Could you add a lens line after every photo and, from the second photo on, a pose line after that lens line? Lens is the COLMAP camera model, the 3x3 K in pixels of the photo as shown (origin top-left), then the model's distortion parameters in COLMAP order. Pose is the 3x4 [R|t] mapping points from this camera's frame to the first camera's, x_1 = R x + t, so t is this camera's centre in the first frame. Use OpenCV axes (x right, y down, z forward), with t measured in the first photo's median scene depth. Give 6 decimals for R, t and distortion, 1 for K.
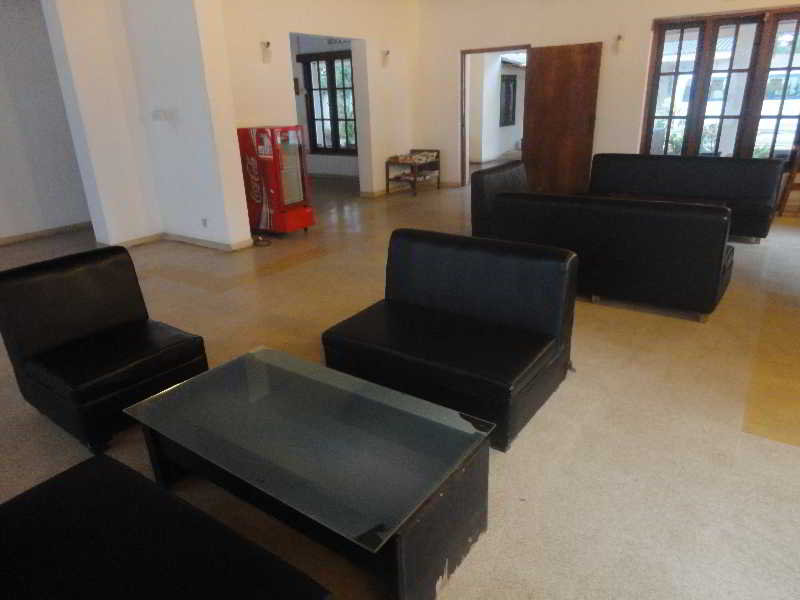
lens RADIAL K [[538.7, 0, 399.0], [0, 538.7, 295.9], [0, 0, 1]] dist [-0.001571, 0.006141]
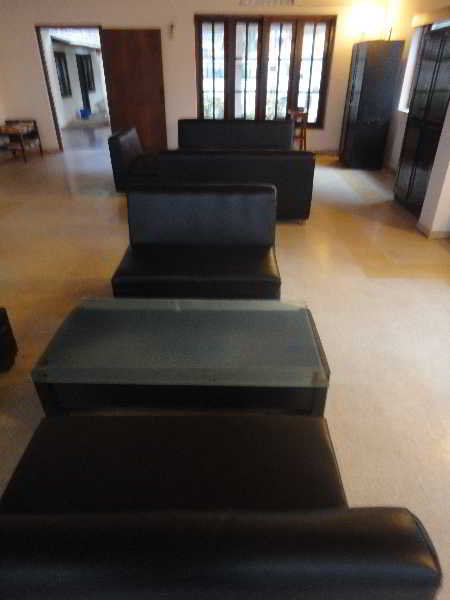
lens RADIAL K [[404.1, 0, 223.3], [0, 404.1, 301.7], [0, 0, 1]] dist [-0.001571, 0.006141]
pose [[0.833139, -0.248601, 0.494042, -0.135783], [0.166991, 0.964664, 0.203807, -0.007999], [-0.527251, -0.087298, 0.845213, 0.035872]]
